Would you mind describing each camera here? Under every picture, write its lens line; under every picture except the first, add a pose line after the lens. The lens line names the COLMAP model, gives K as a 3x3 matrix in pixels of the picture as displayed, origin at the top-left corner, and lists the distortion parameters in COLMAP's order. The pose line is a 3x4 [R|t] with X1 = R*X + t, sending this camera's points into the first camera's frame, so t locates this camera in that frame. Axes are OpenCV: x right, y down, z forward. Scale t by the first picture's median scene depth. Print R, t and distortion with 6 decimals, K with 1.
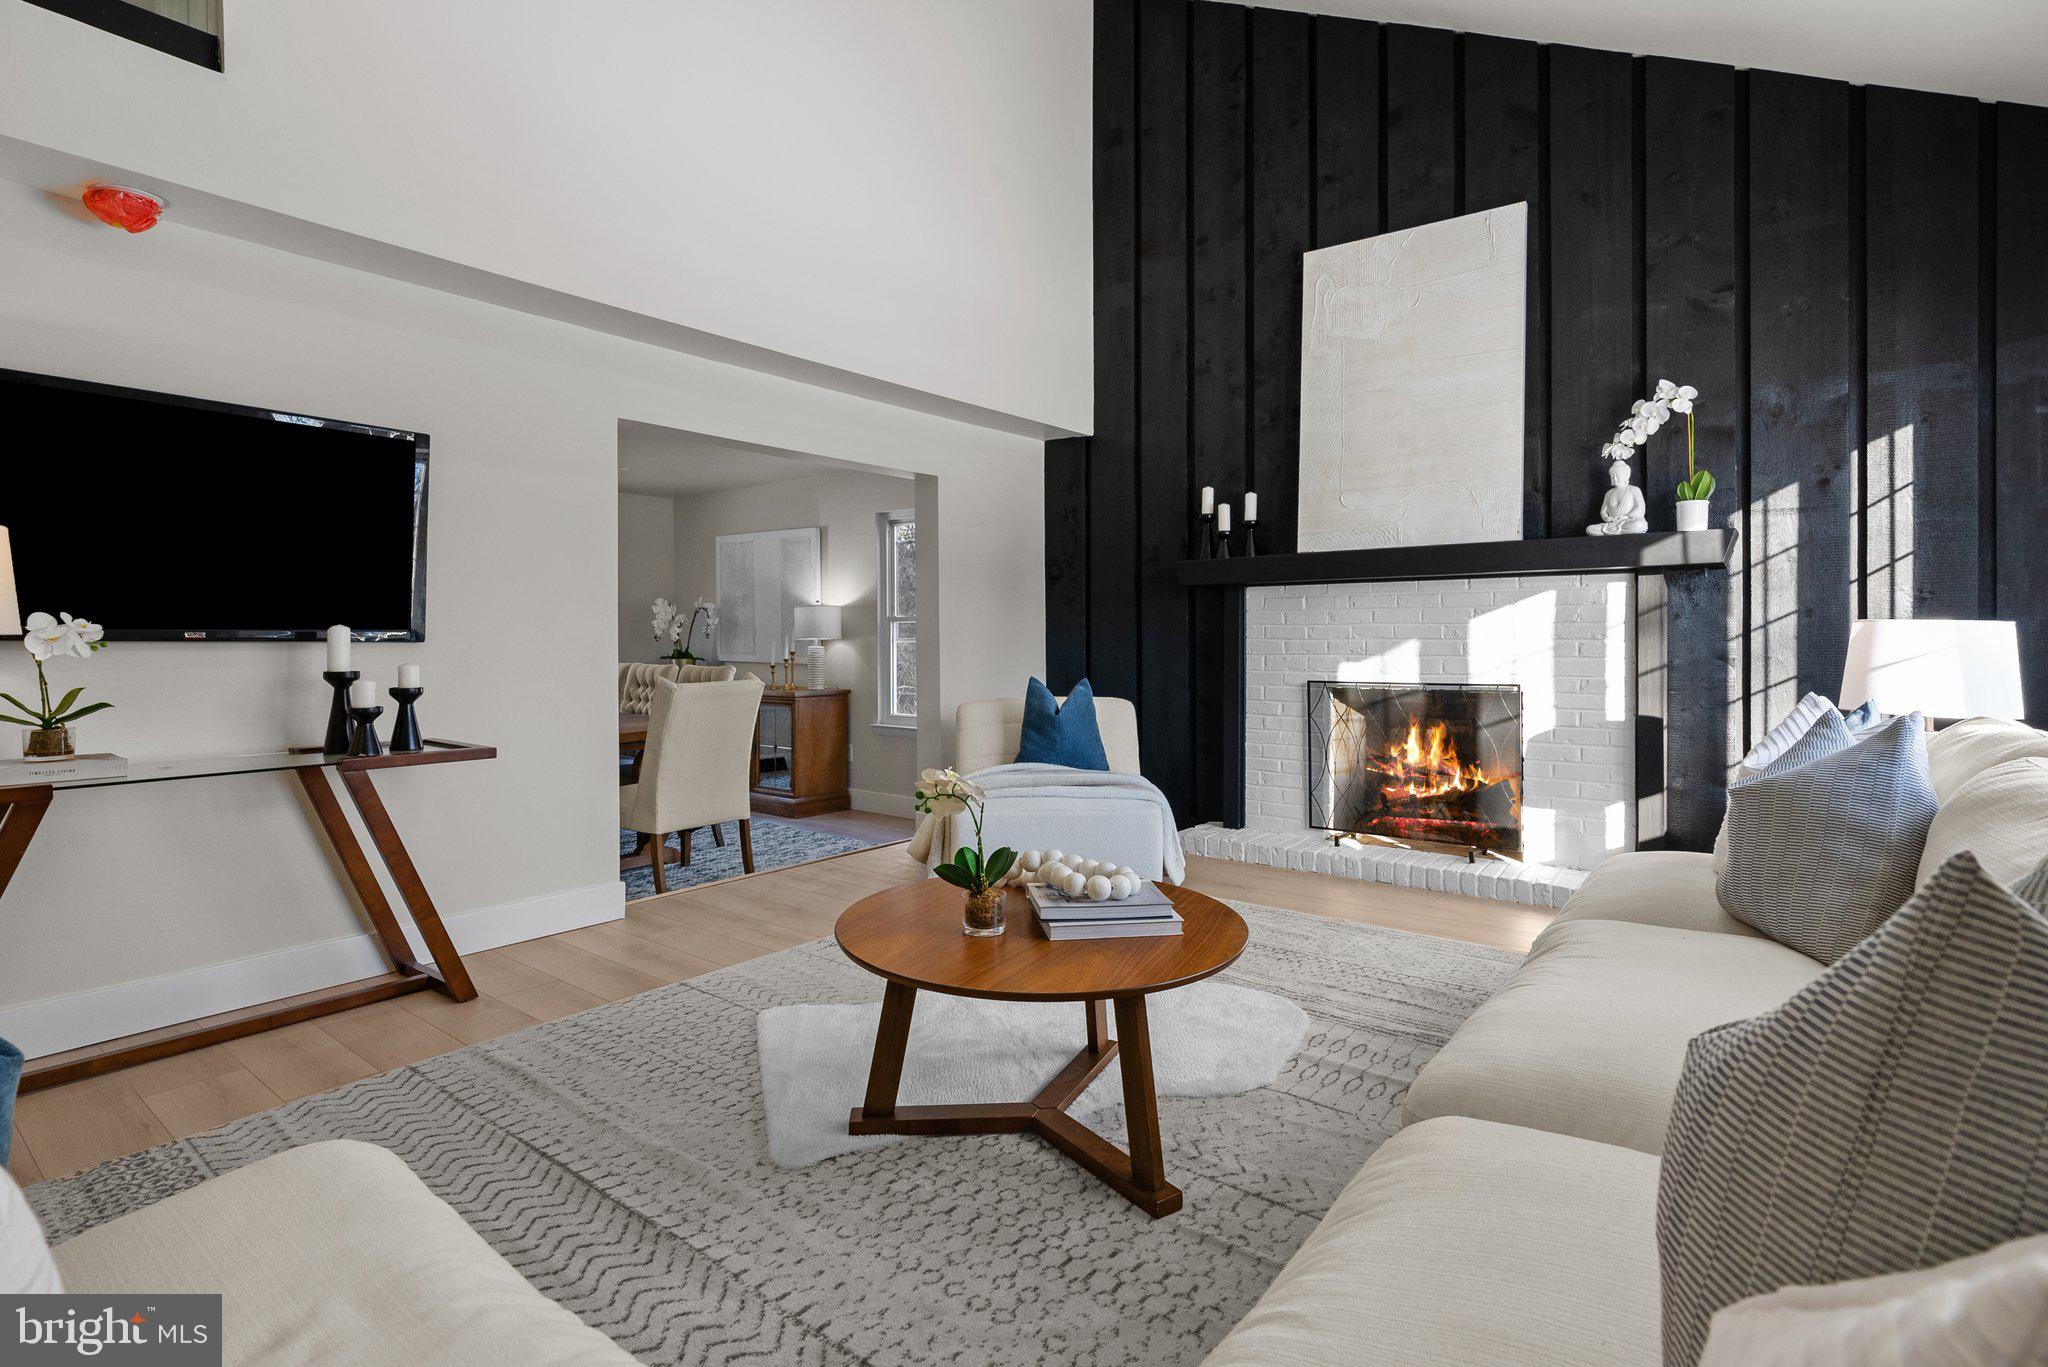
lens RADIAL K [[1002.6, 0, 1034.8], [0, 1002.6, 637.0], [0, 0, 1]] dist [-0.004117, 0.000650]
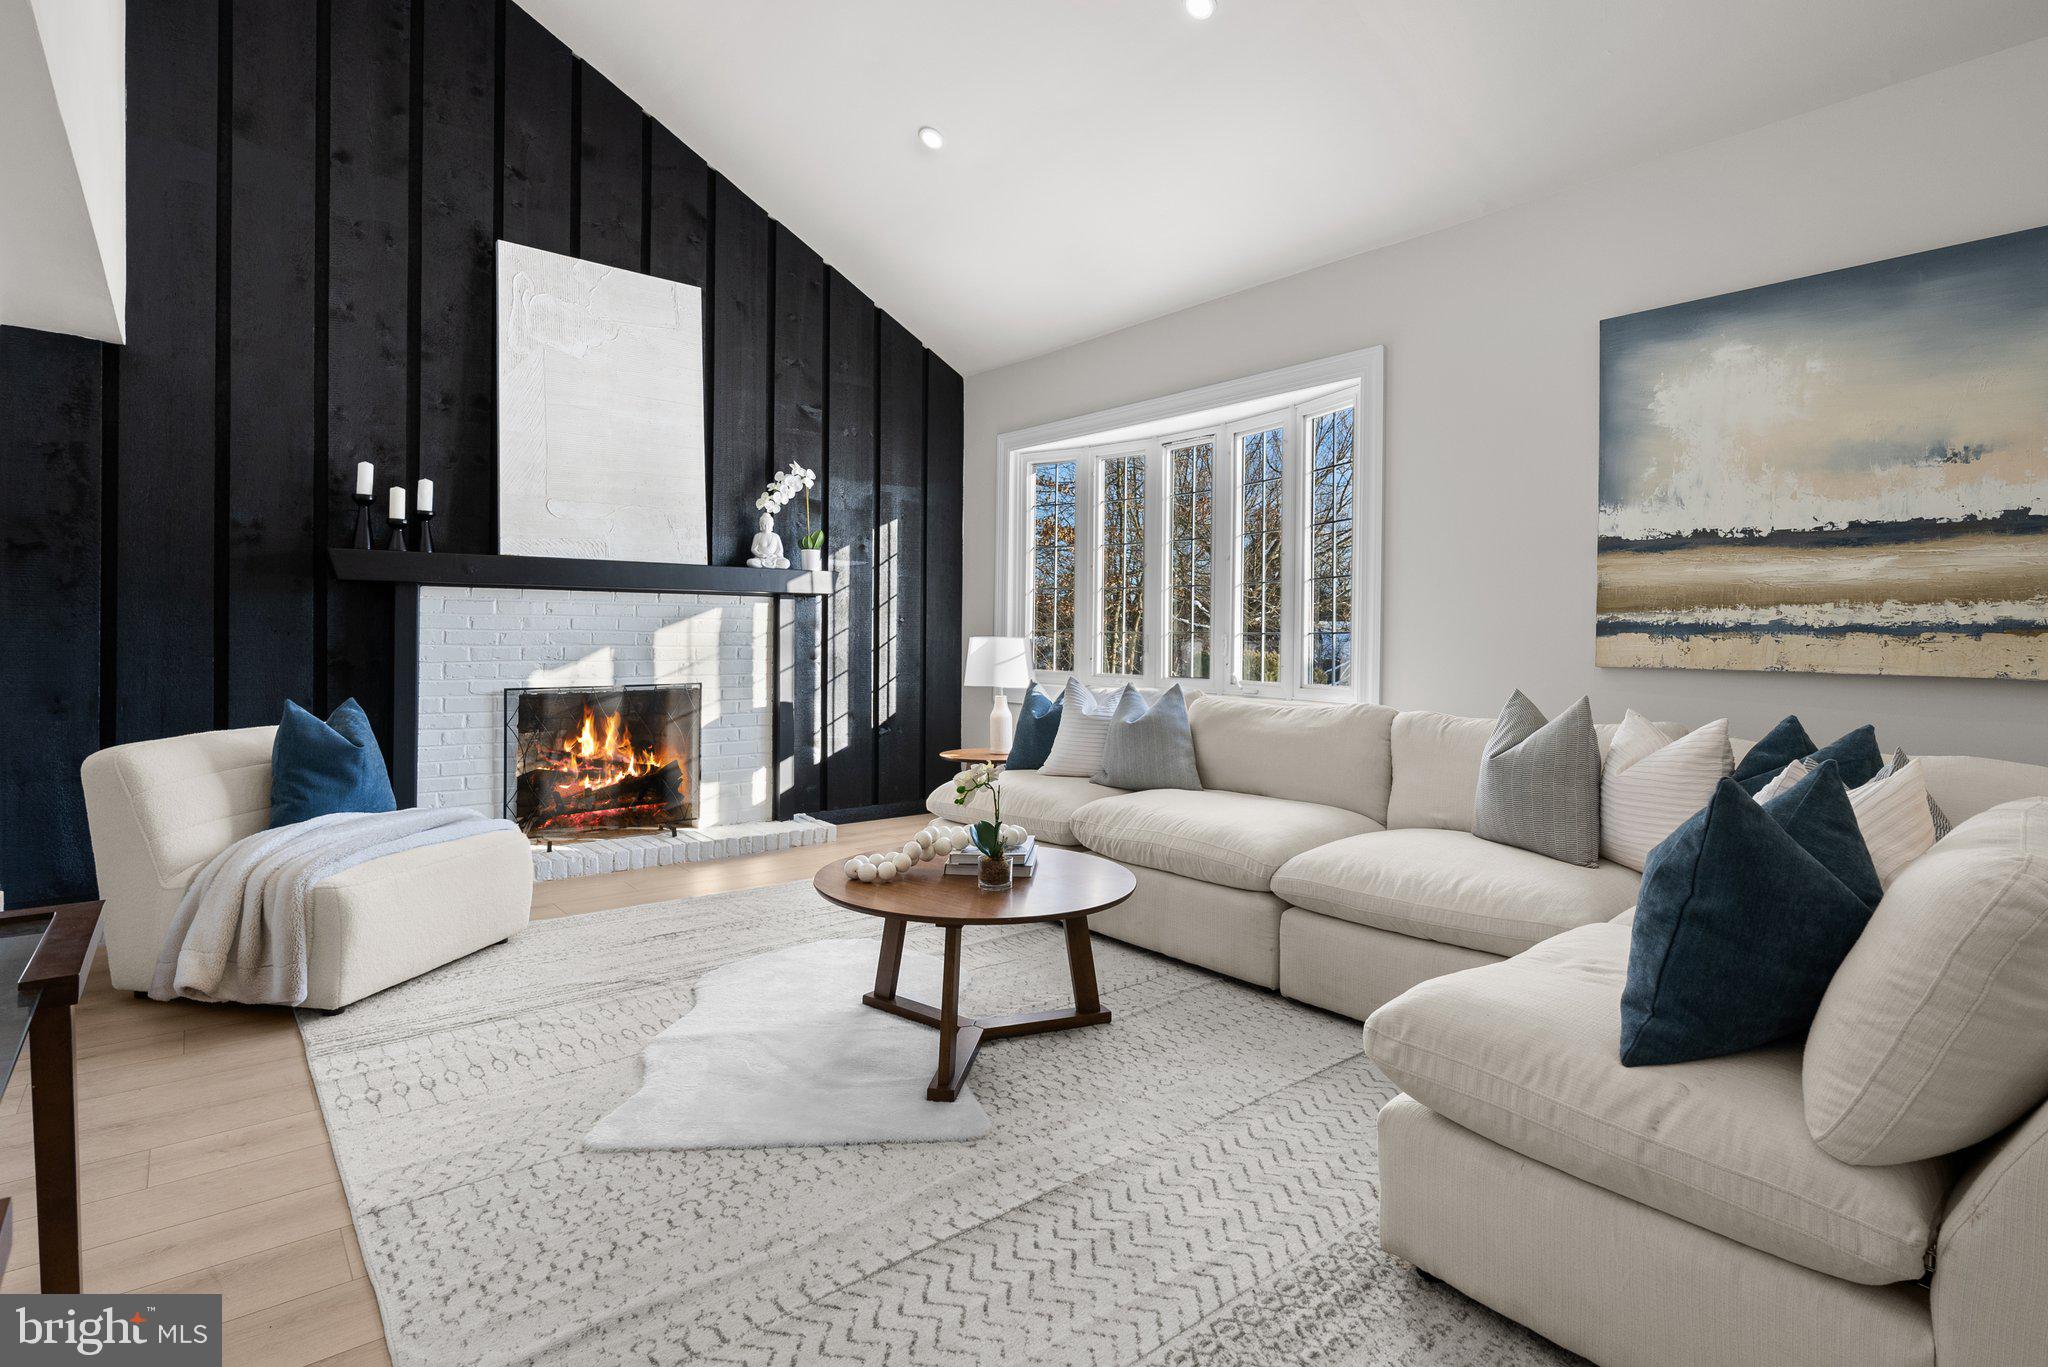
lens RADIAL K [[1002.6, 0, 1034.8], [0, 1002.6, 637.0], [0, 0, 1]] dist [-0.004117, 0.000650]
pose [[0.220004, 0.002622, 0.975495, -0.647914], [-0.008947, 0.999960, -0.000670, -0.011513], [-0.975458, -0.008581, 0.220019, 0.344907]]
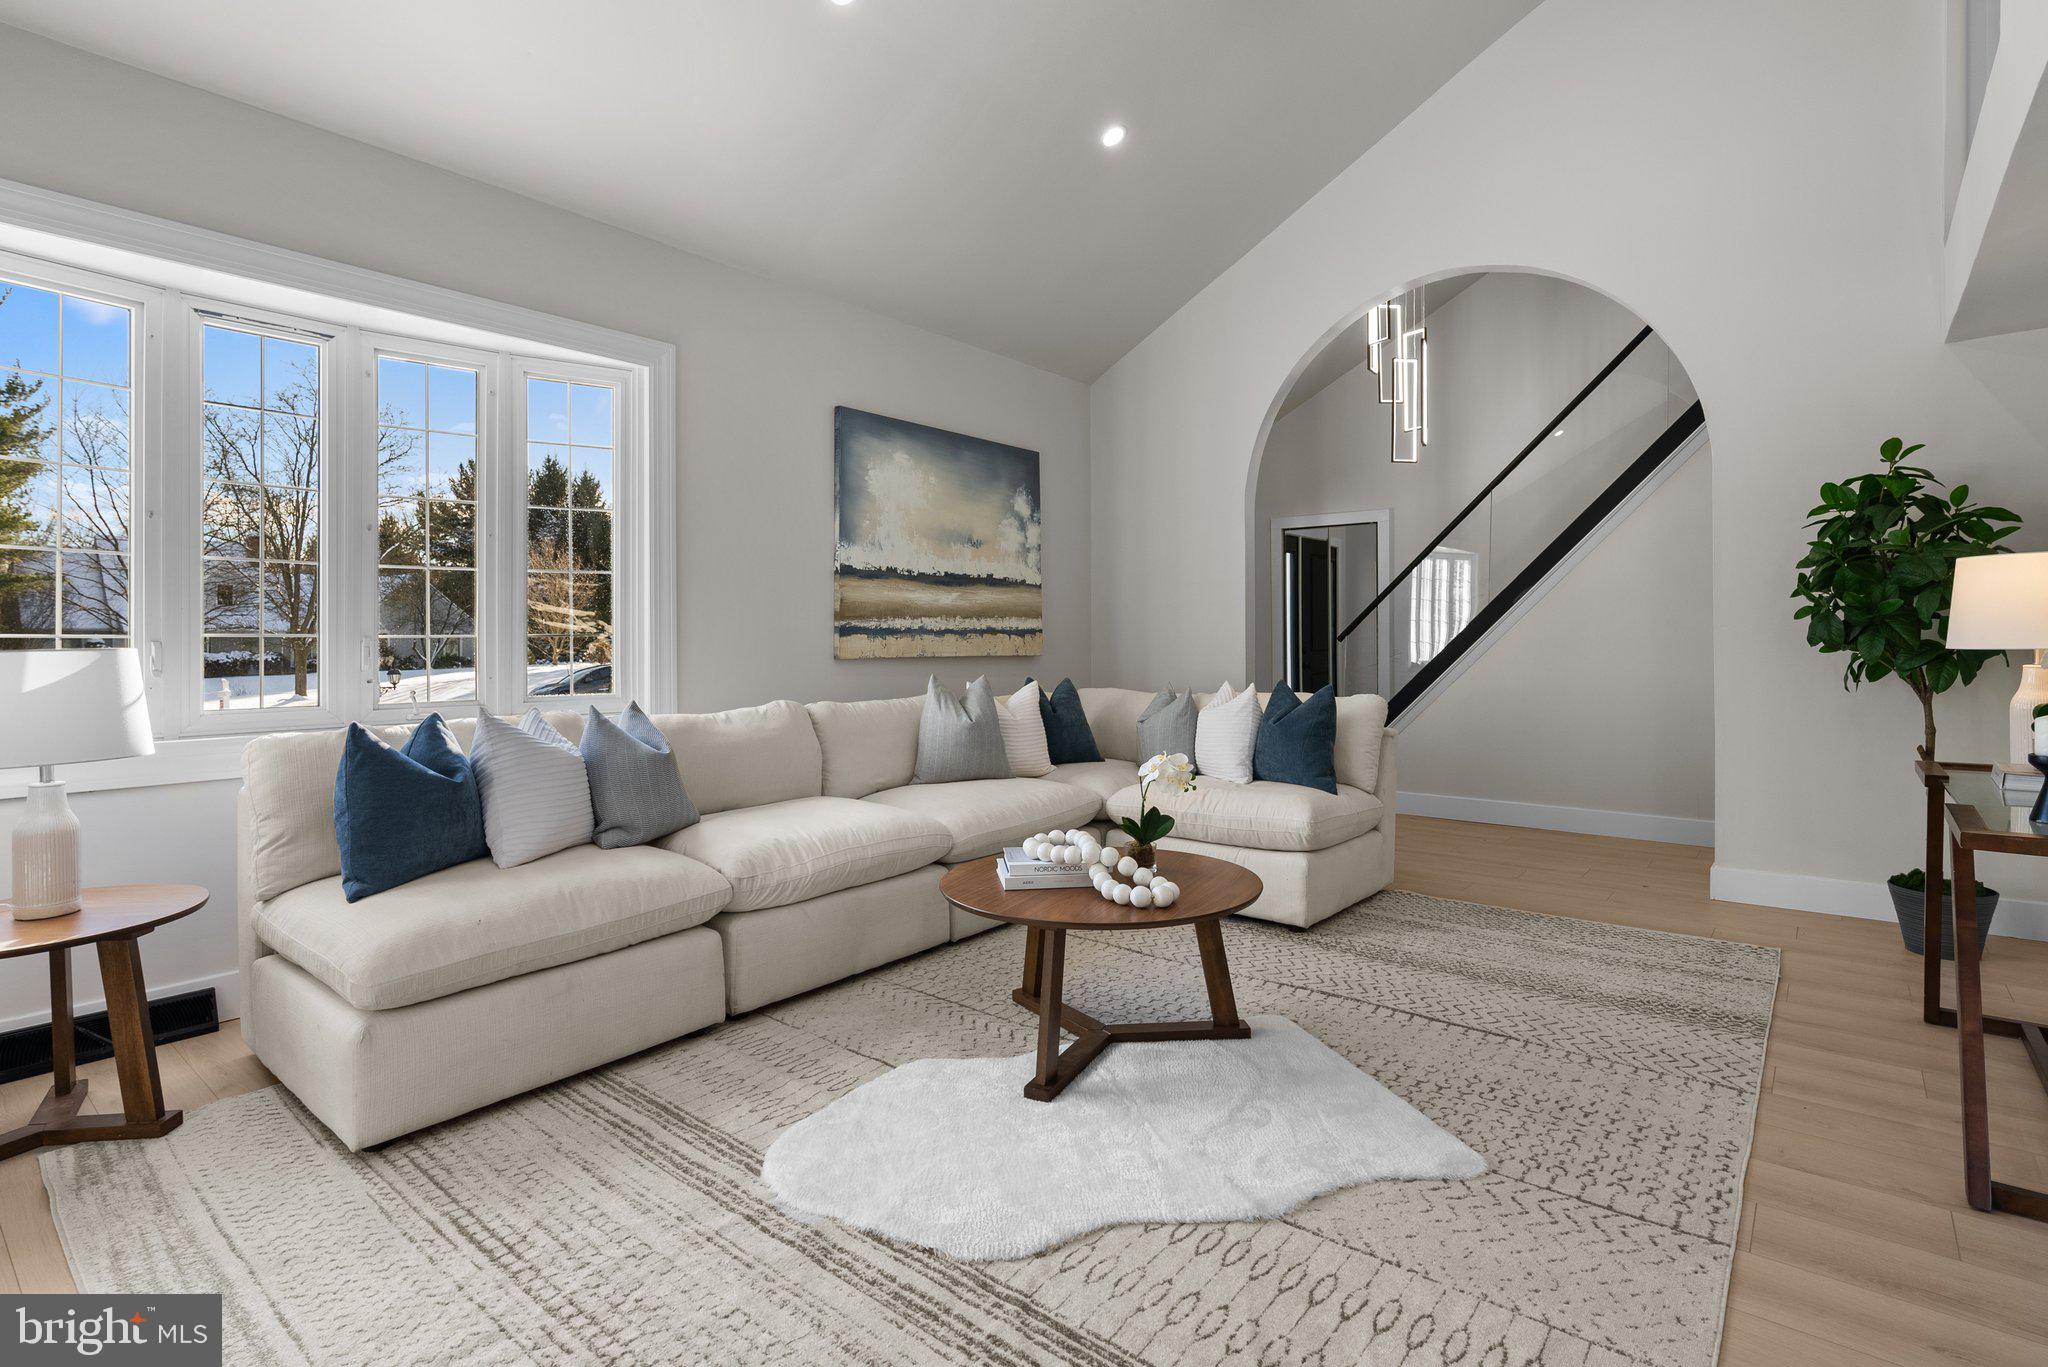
lens RADIAL K [[988.3, 0, 1018.5], [0, 988.3, 642.0], [0, 0, 1]] dist [-0.000220, 0.000604]
pose [[-0.999013, 0.008290, 0.043647, 0.027897], [0.008501, 0.999953, 0.004654, -0.014662], [-0.043606, 0.005021, -0.999036, 1.199631]]
